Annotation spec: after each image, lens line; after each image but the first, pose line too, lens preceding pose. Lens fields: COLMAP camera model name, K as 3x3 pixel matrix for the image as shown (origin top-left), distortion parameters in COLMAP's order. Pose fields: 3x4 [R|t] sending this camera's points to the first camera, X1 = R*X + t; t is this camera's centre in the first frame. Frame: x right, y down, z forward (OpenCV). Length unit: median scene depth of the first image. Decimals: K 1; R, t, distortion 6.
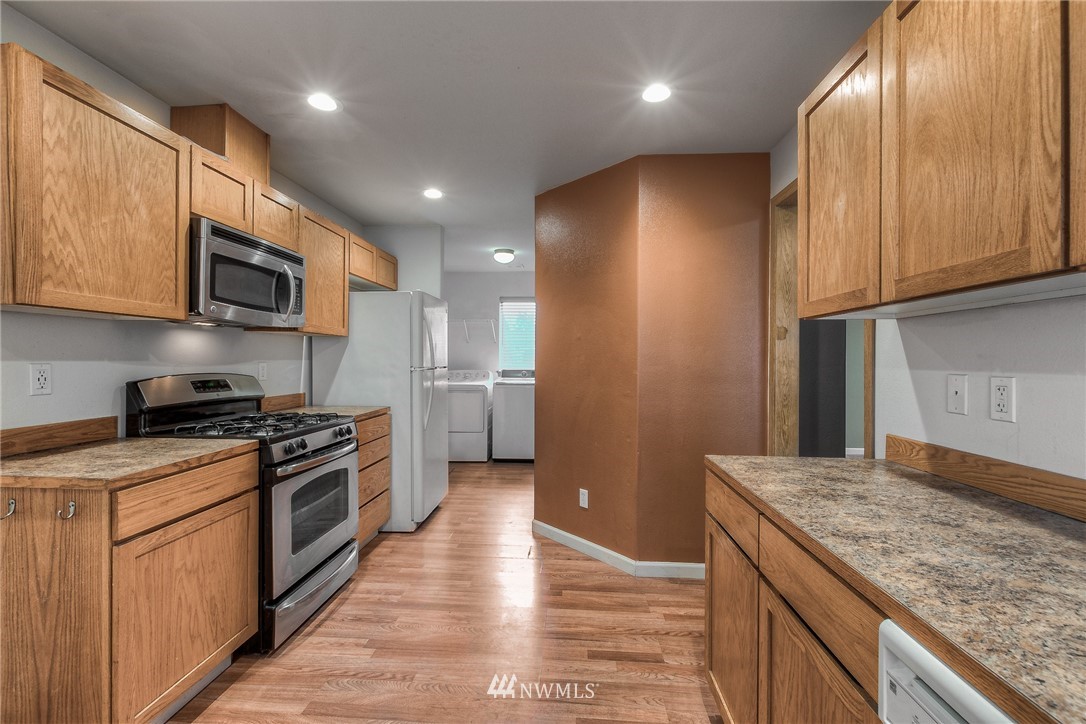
lens RADIAL K [[471.9, 0, 542.1], [0, 471.9, 358.4], [0, 0, 1]] dist [0.002348, -0.000310]
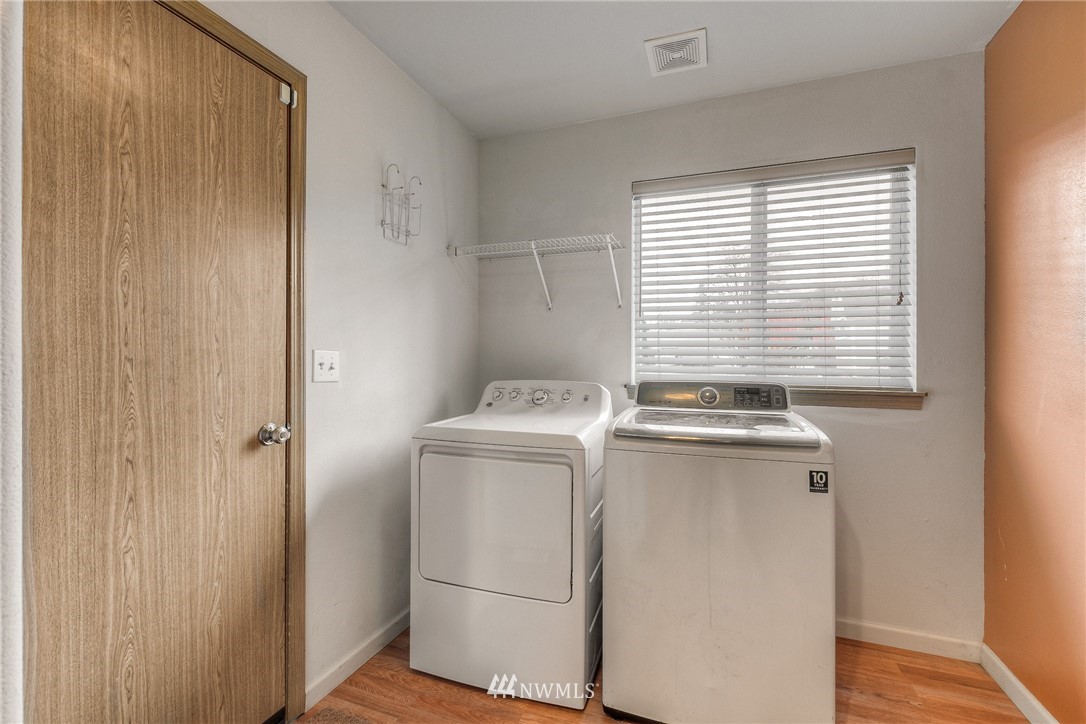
lens RADIAL K [[471.9, 0, 542.1], [0, 471.9, 358.4], [0, 0, 1]] dist [0.002348, -0.000310]
pose [[0.953878, -0.002211, -0.300188, -0.047836], [0.004198, 0.999973, 0.005977, 0.004958], [0.300167, -0.006961, 0.953861, 0.646575]]
